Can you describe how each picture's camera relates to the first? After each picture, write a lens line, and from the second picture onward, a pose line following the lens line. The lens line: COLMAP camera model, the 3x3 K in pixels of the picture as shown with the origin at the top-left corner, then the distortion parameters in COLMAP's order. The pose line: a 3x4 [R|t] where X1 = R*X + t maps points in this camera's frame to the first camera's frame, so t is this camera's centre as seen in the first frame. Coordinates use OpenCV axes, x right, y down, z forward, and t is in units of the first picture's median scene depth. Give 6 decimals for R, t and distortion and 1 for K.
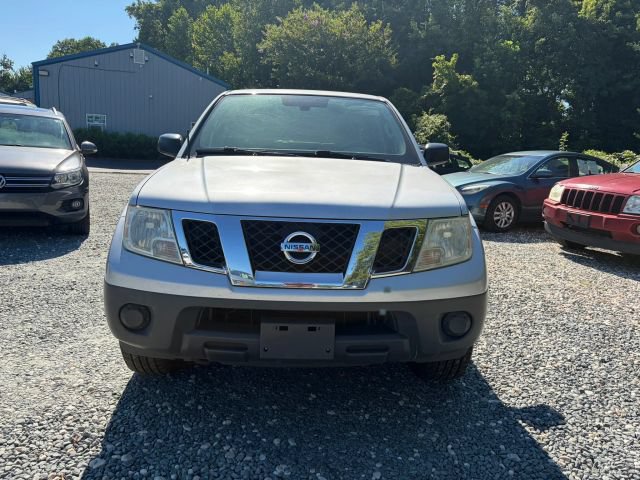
lens RADIAL K [[476.5, 0, 320.0], [0, 476.5, 240.0], [0, 0, 1]] dist [0.044883, -0.041714]
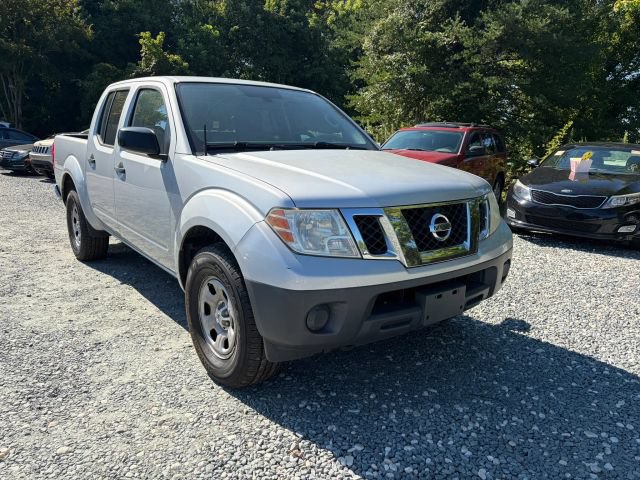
lens RADIAL K [[476.5, 0, 320.0], [0, 476.5, 240.0], [0, 0, 1]] dist [0.044883, -0.041714]
pose [[0.814605, -0.145734, 0.561410, -0.943769], [0.123030, 0.989310, 0.078294, -0.081514], [-0.566818, 0.005291, 0.823826, 0.177285]]
